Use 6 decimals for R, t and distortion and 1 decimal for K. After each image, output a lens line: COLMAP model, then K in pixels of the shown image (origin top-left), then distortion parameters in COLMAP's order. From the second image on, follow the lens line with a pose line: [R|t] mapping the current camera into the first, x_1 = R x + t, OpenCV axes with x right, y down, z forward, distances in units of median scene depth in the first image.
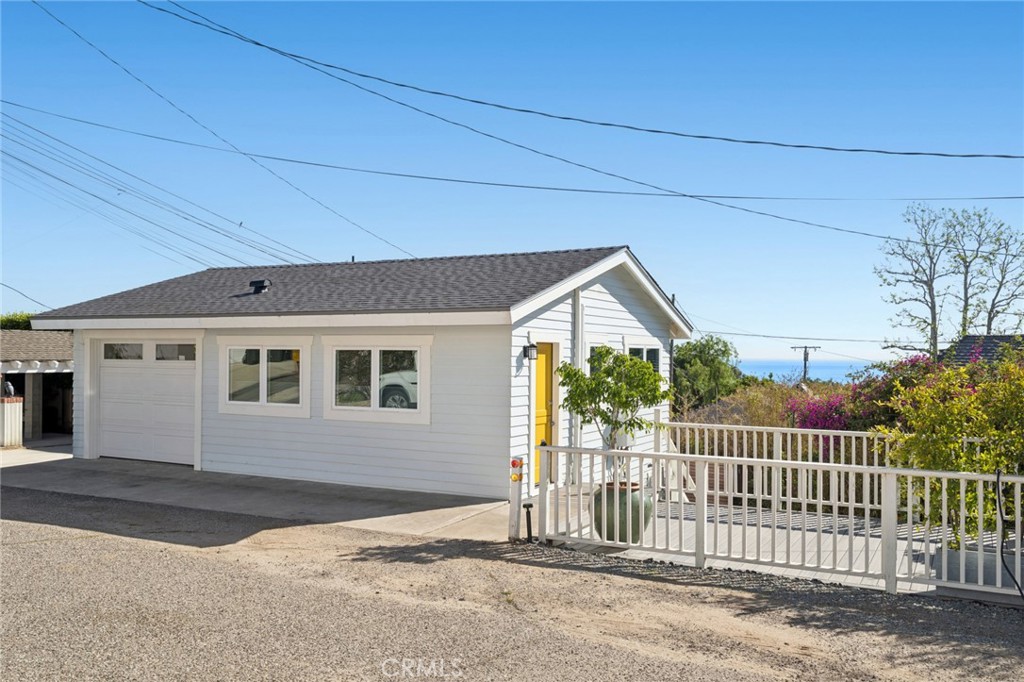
lens RADIAL K [[891.5, 0, 512.4], [0, 891.5, 341.5], [0, 0, 1]] dist [0.015454, 0.006687]
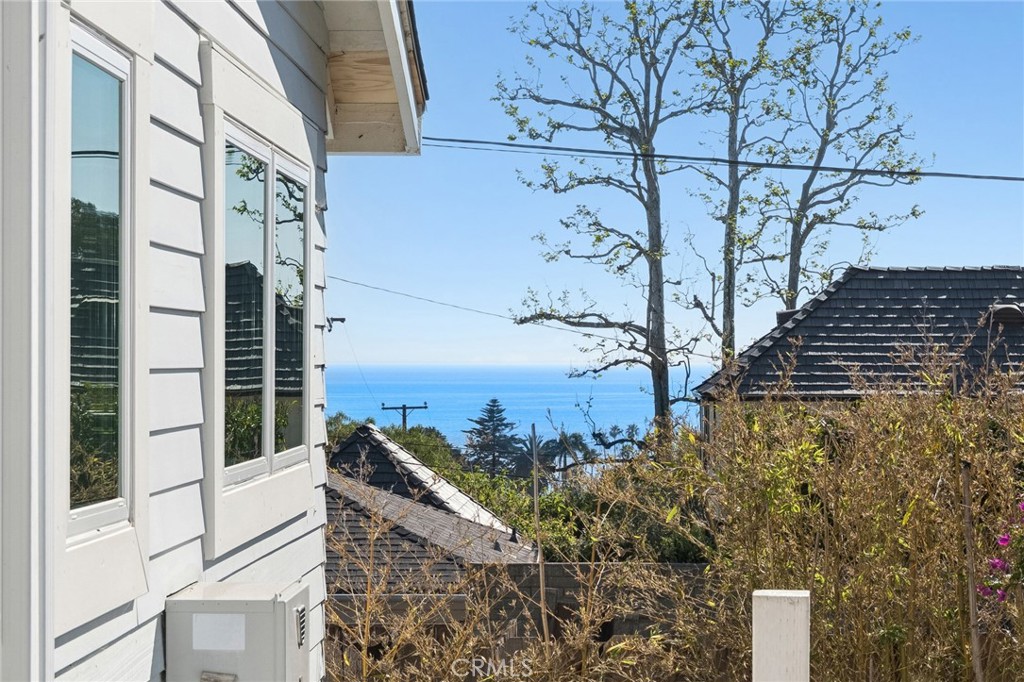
lens RADIAL K [[2498.2, 0, 514.6], [0, 2498.2, 345.0], [0, 0, 1]] dist [0.022300, 0.000000]
pose [[0.904013, -0.002933, 0.427494, 0.004574], [-0.001680, 0.999944, 0.010412, 0.006831], [-0.427501, -0.010130, 0.903958, 0.141873]]
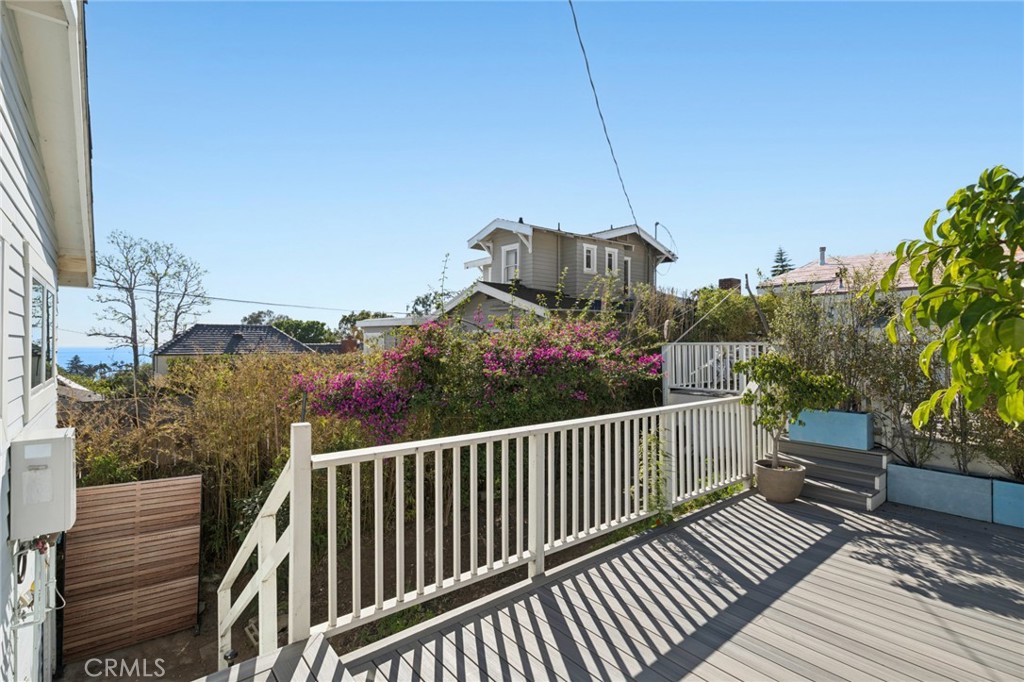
lens RADIAL K [[477.0, 0, 506.7], [0, 477.0, 340.6], [0, 0, 1]] dist [0.009287, -0.001398]
pose [[0.394460, 0.000045, 0.918913, 0.006533], [-0.009727, 0.999944, 0.004126, 0.006448], [-0.918862, -0.010566, 0.394438, 0.158097]]
